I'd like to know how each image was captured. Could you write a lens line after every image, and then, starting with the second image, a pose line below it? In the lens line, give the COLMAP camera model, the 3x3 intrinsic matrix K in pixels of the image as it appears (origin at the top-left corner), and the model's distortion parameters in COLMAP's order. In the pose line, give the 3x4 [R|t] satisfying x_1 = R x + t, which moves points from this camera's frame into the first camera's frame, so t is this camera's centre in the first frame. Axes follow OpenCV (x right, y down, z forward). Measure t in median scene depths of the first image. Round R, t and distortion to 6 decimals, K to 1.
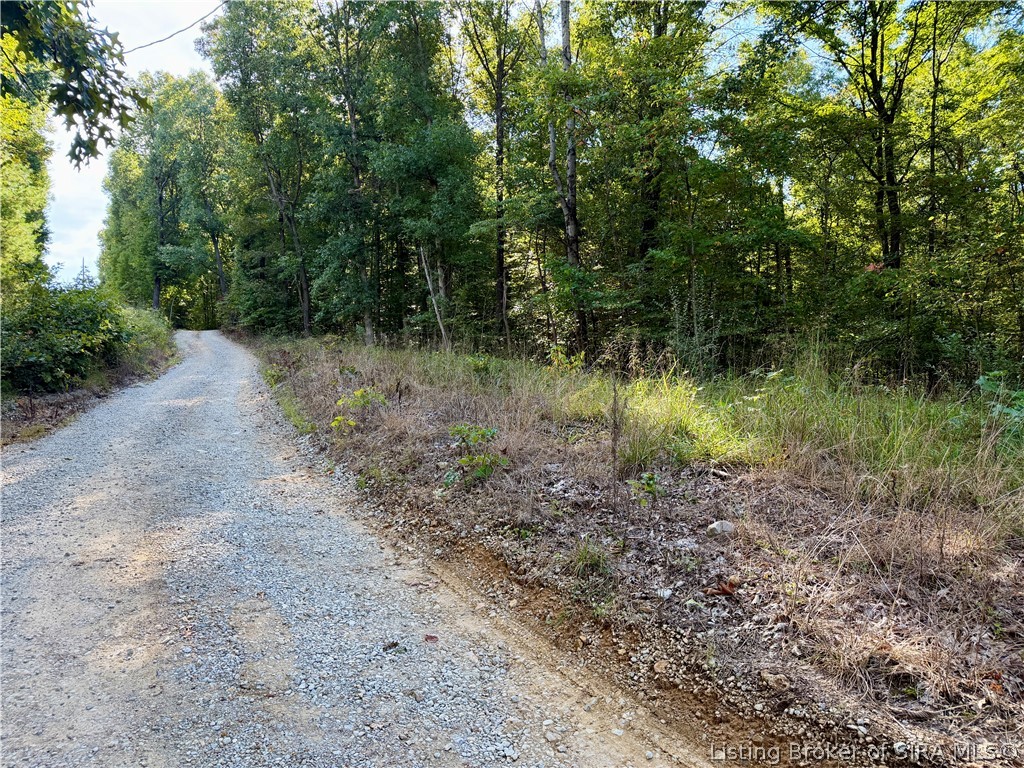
lens RADIAL K [[717.0, 0, 515.4], [0, 717.0, 390.2], [0, 0, 1]] dist [0.001130, -0.008474]
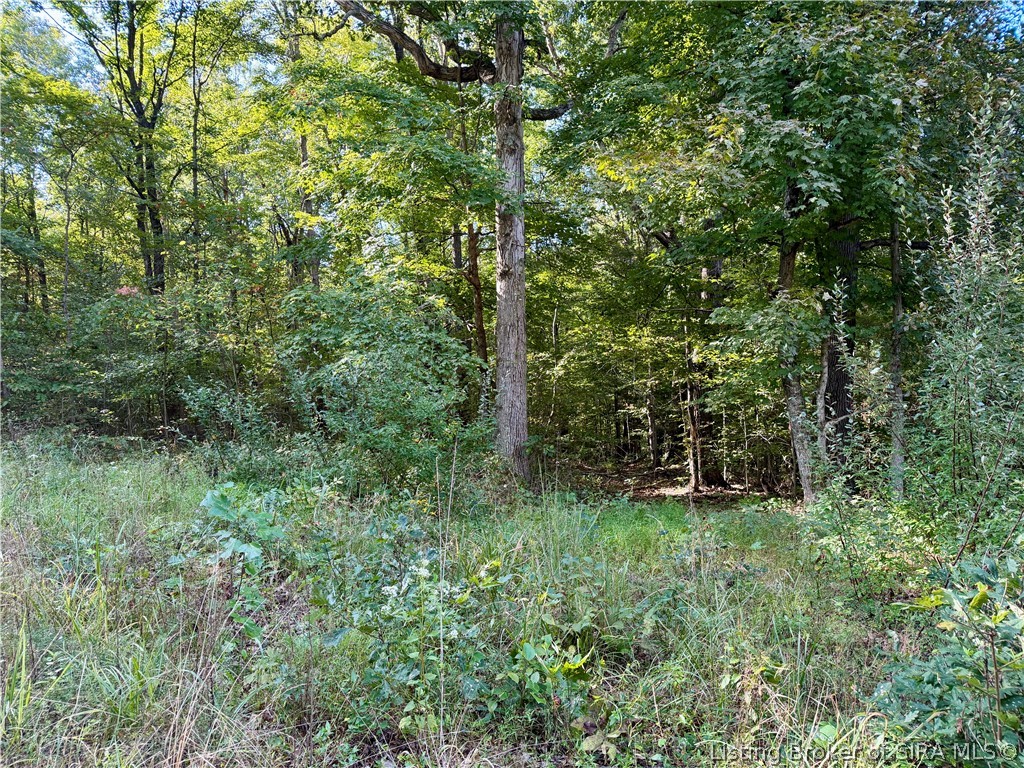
lens RADIAL K [[717.0, 0, 515.6], [0, 717.0, 384.8], [0, 0, 1]] dist [0.001130, -0.008474]
pose [[0.600653, -0.002790, 0.799505, 0.074334], [0.028381, 0.999438, -0.017835, -0.024254], [-0.799006, 0.033403, 0.600395, 0.095732]]
